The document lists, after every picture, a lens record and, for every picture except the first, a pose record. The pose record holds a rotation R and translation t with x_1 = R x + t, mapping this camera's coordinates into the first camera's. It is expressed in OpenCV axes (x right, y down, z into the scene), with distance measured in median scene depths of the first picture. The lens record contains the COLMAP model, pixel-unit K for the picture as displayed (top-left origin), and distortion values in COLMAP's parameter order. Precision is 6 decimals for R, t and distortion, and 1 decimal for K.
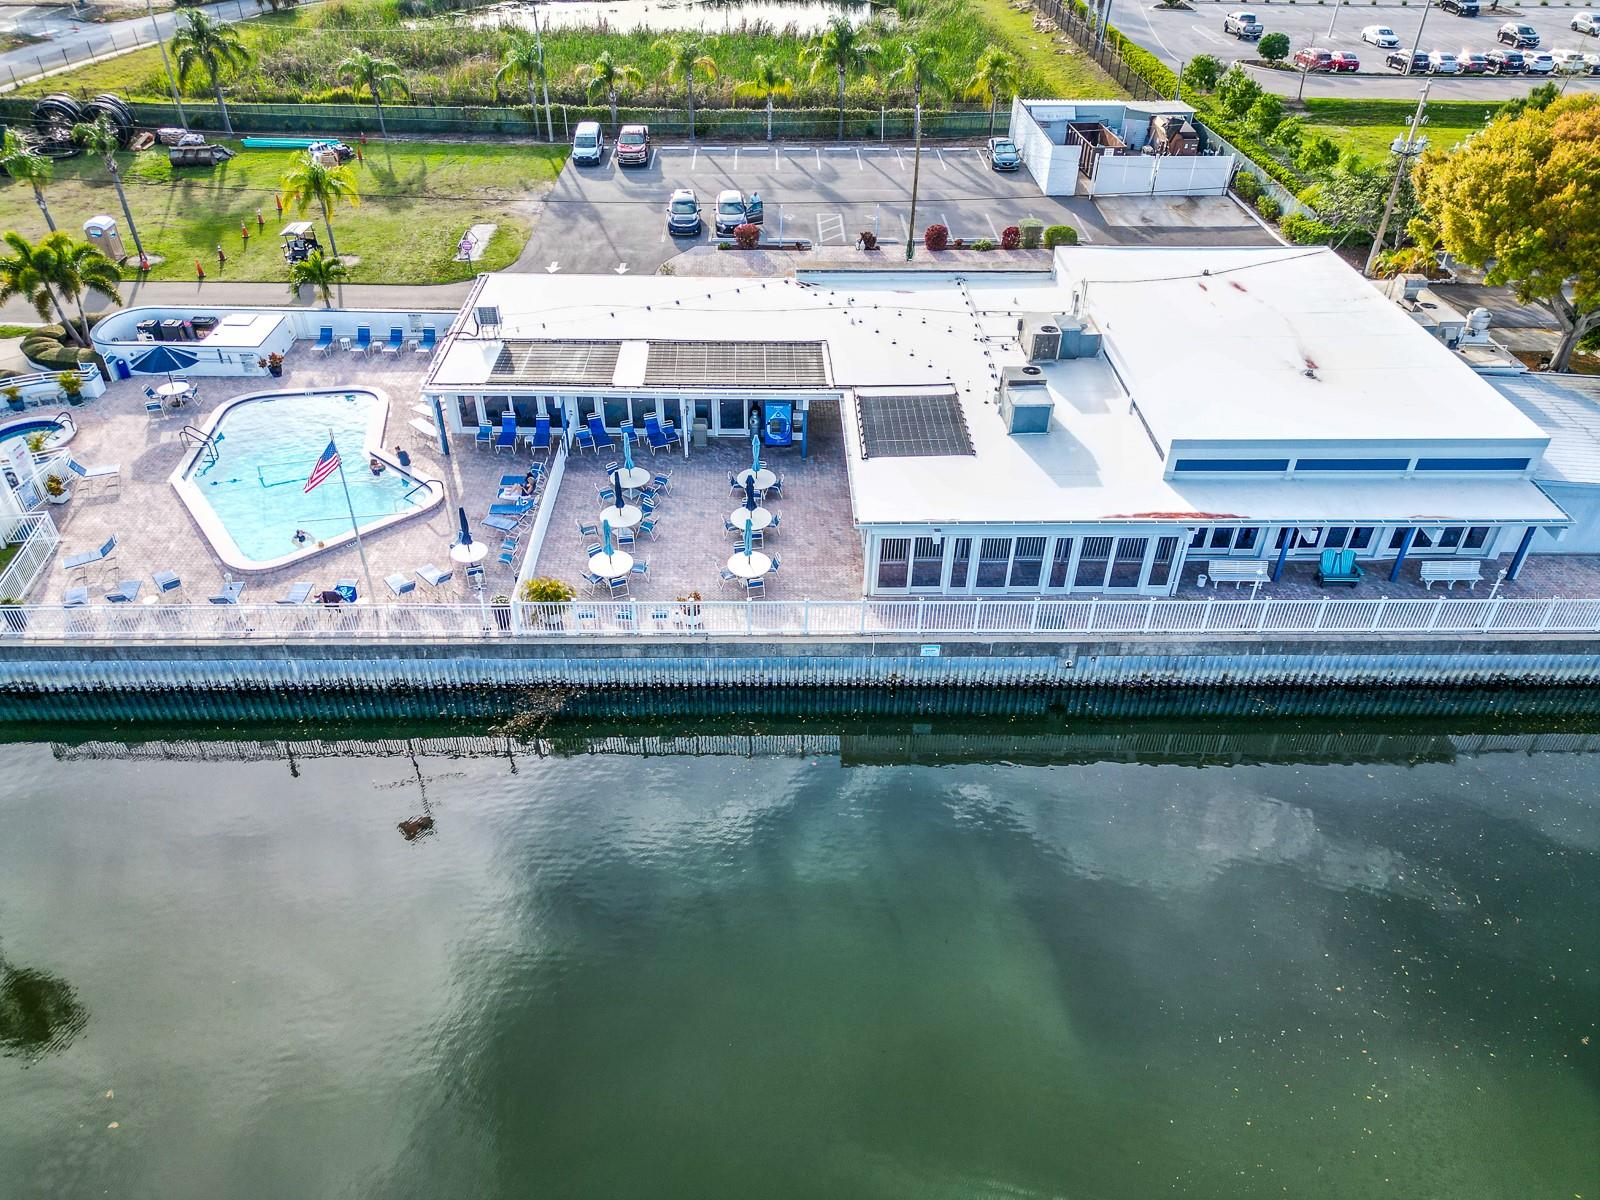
lens RADIAL K [[1118.1, 0, 800.0], [0, 1118.1, 600.0], [0, 0, 1]] dist [0.071291, -0.065375]
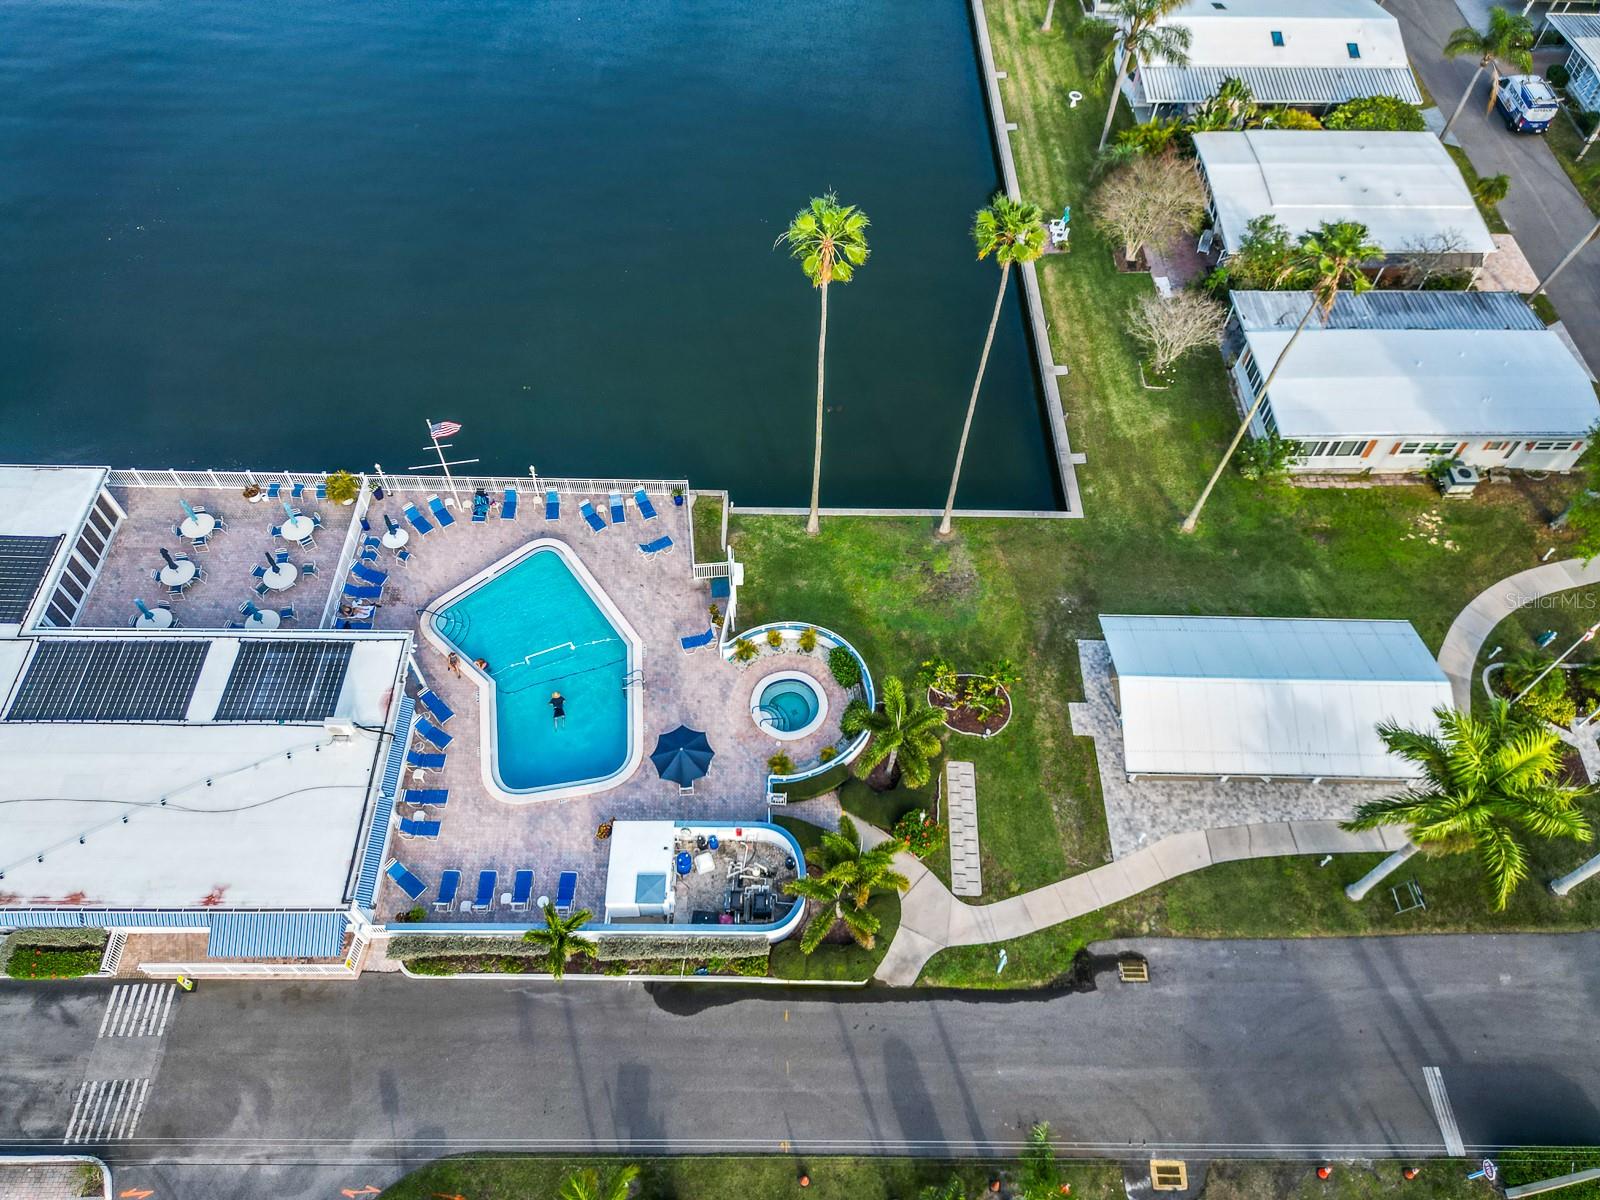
lens RADIAL K [[1118.1, 0, 800.0], [0, 1118.1, 600.0], [0, 0, 1]] dist [0.071291, -0.065375]
pose [[-0.998474, -0.052045, -0.018443, -0.532781], [-0.016542, -0.036719, 0.999189, -1.005182], [-0.052680, 0.997969, 0.035802, 0.685180]]
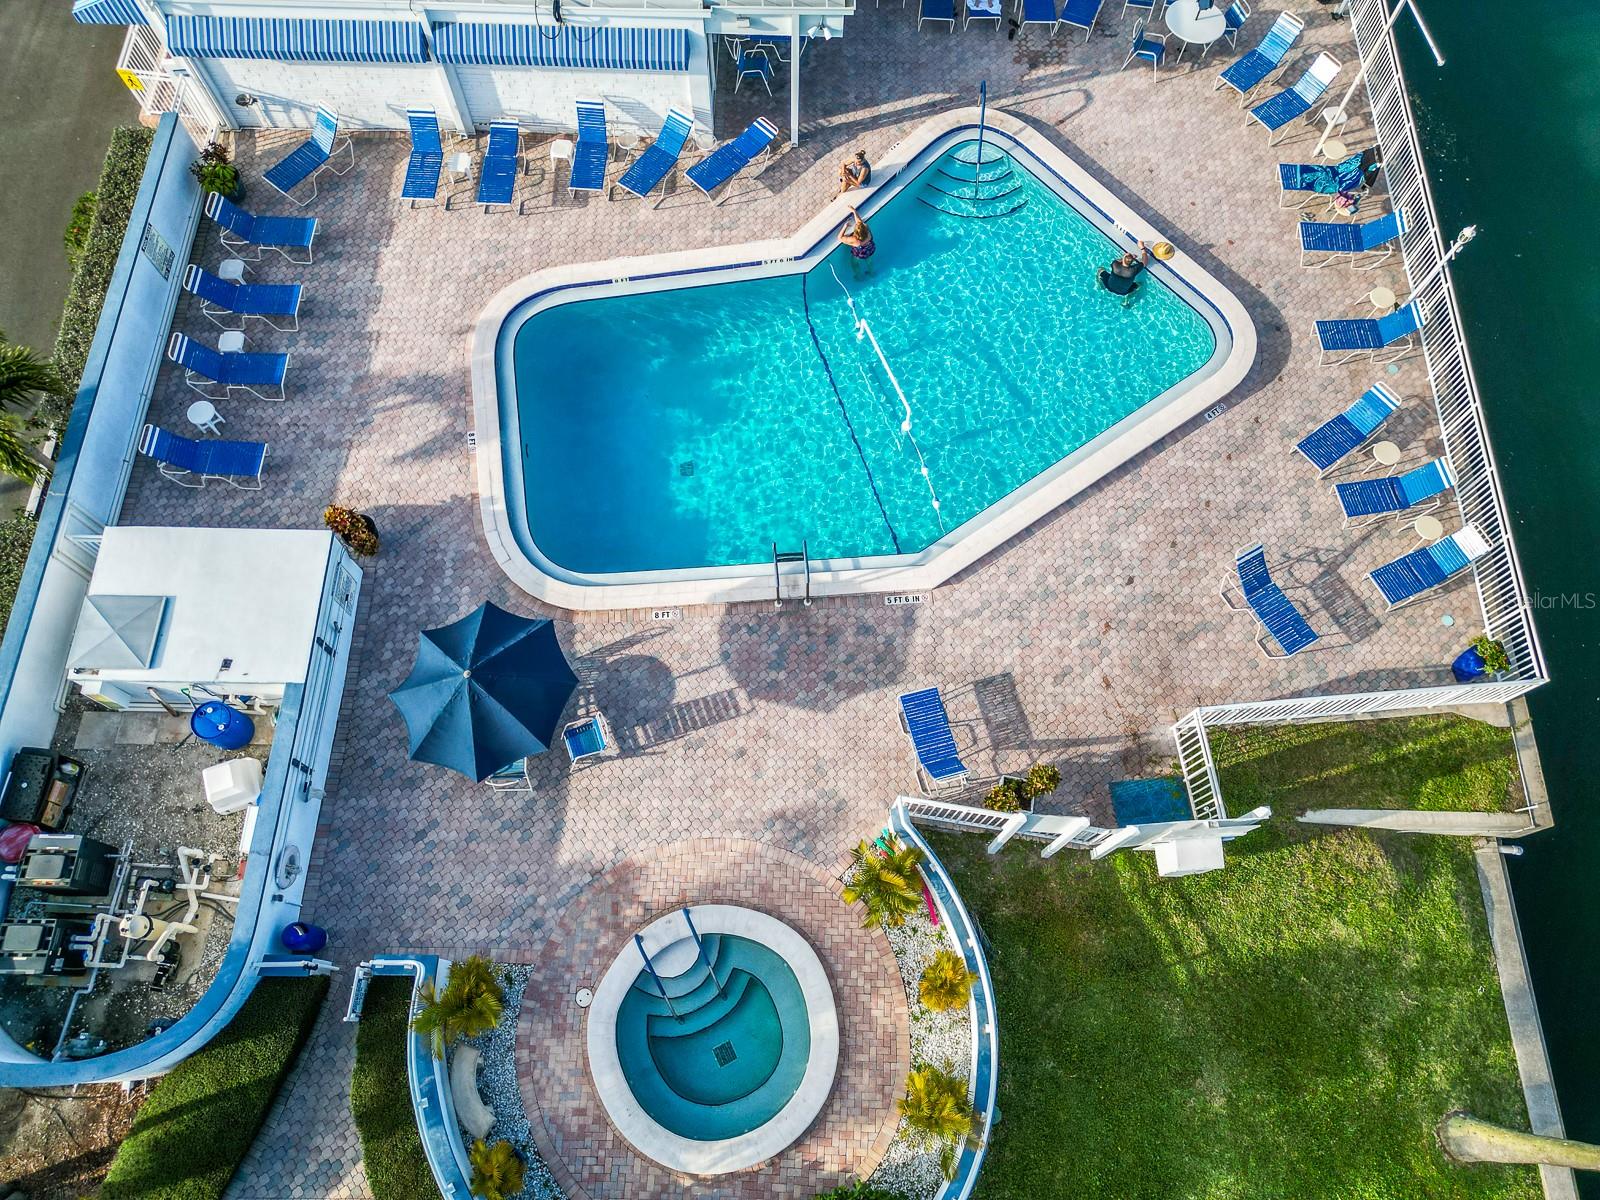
lens RADIAL K [[1118.1, 0, 800.0], [0, 1118.1, 600.0], [0, 0, 1]] dist [0.071291, -0.065375]
pose [[0.048757, -0.935304, 0.350469, -0.541221], [0.585892, 0.310959, 0.748355, -0.348697], [-0.808921, 0.168850, 0.563149, 0.605970]]
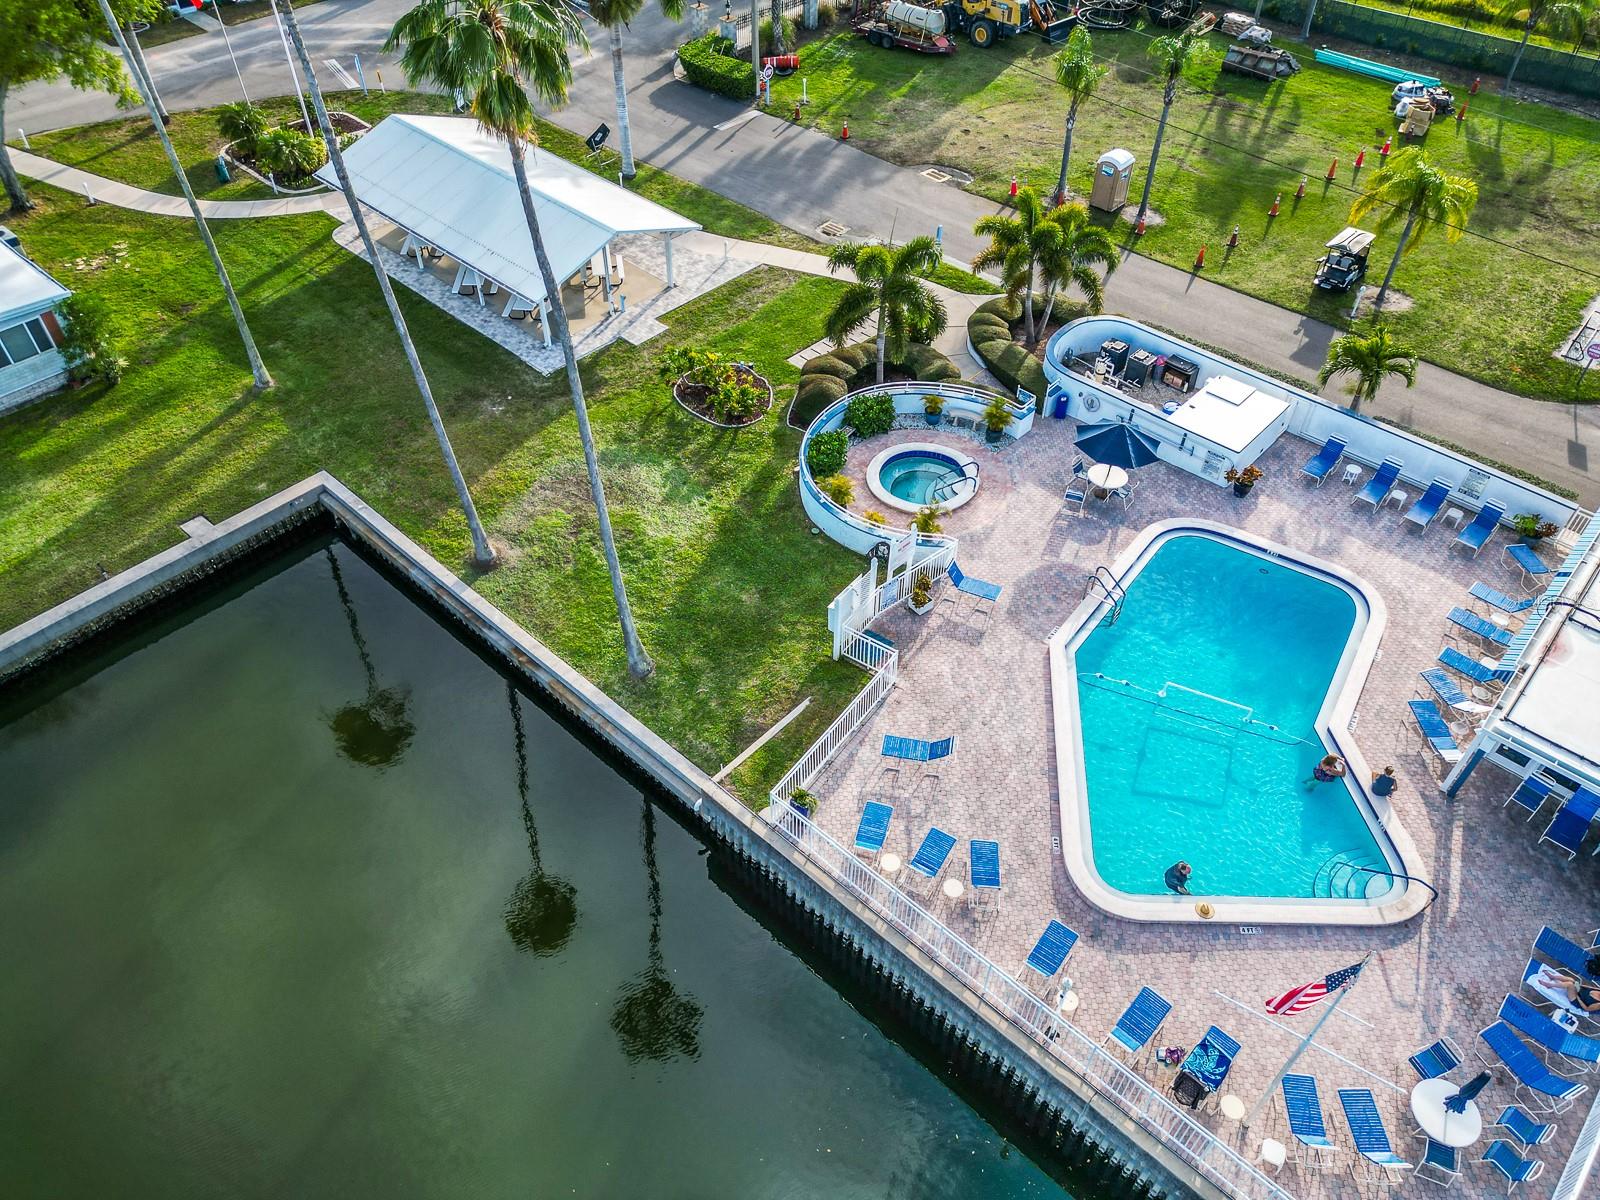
lens RADIAL K [[1118.1, 0, 800.0], [0, 1118.1, 600.0], [0, 0, 1]] dist [0.071291, -0.065375]
pose [[0.716923, 0.484686, -0.501099, -0.247008], [-0.413473, 0.874331, 0.254137, -0.184535], [0.561303, 0.024994, 0.827233, 0.247779]]
